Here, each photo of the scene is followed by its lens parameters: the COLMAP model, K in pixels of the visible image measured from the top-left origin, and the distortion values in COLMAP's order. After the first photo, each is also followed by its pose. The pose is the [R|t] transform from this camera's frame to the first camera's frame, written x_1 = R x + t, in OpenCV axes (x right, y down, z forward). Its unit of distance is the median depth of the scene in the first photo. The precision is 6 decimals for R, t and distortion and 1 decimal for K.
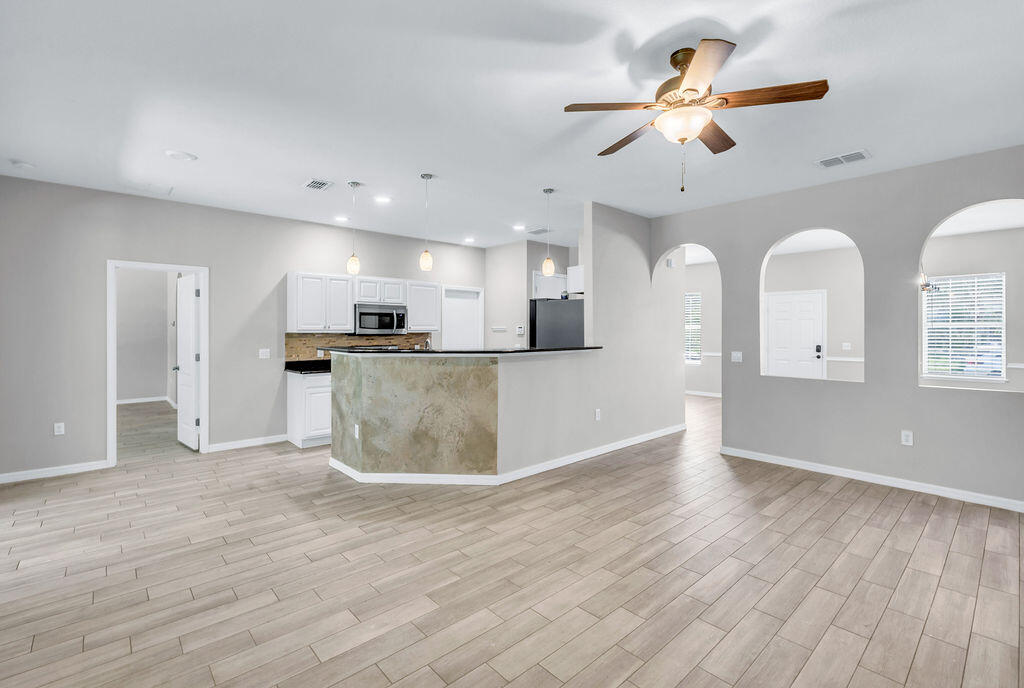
lens RADIAL K [[452.4, 0, 501.6], [0, 452.4, 329.3], [0, 0, 1]] dist [-0.012564, 0.000117]
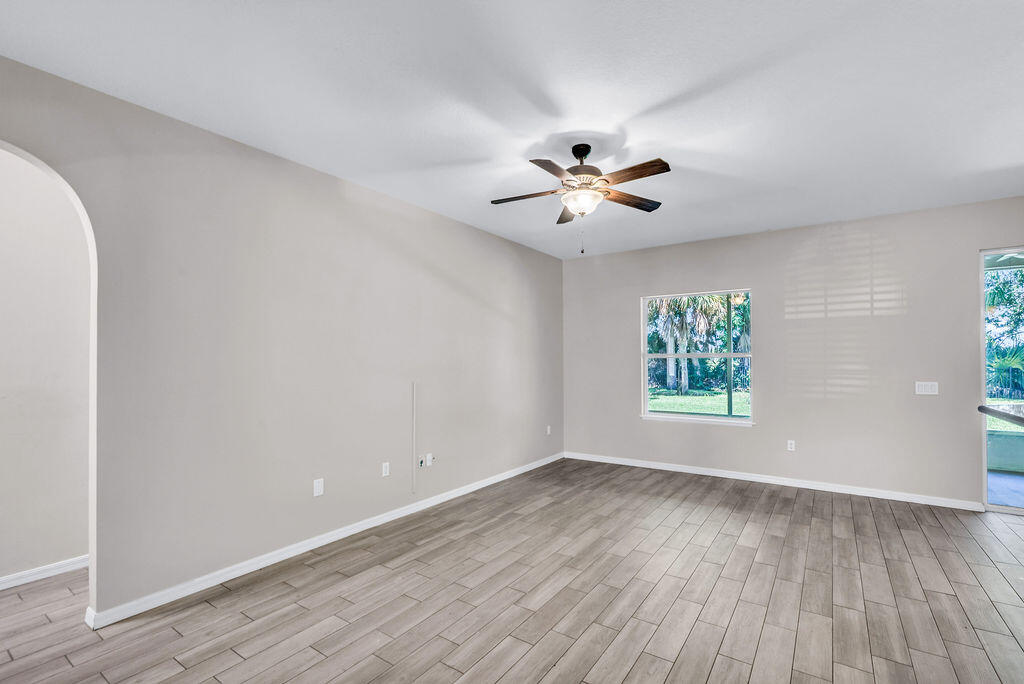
lens RADIAL K [[461.6, 0, 513.6], [0, 461.6, 354.8], [0, 0, 1]] dist [-0.001896, -0.000157]
pose [[-0.968558, 0.002886, -0.248771, 0.464477], [0.006094, 0.999908, -0.012124, 0.003449], [0.248713, -0.013259, -0.968487, 1.125401]]
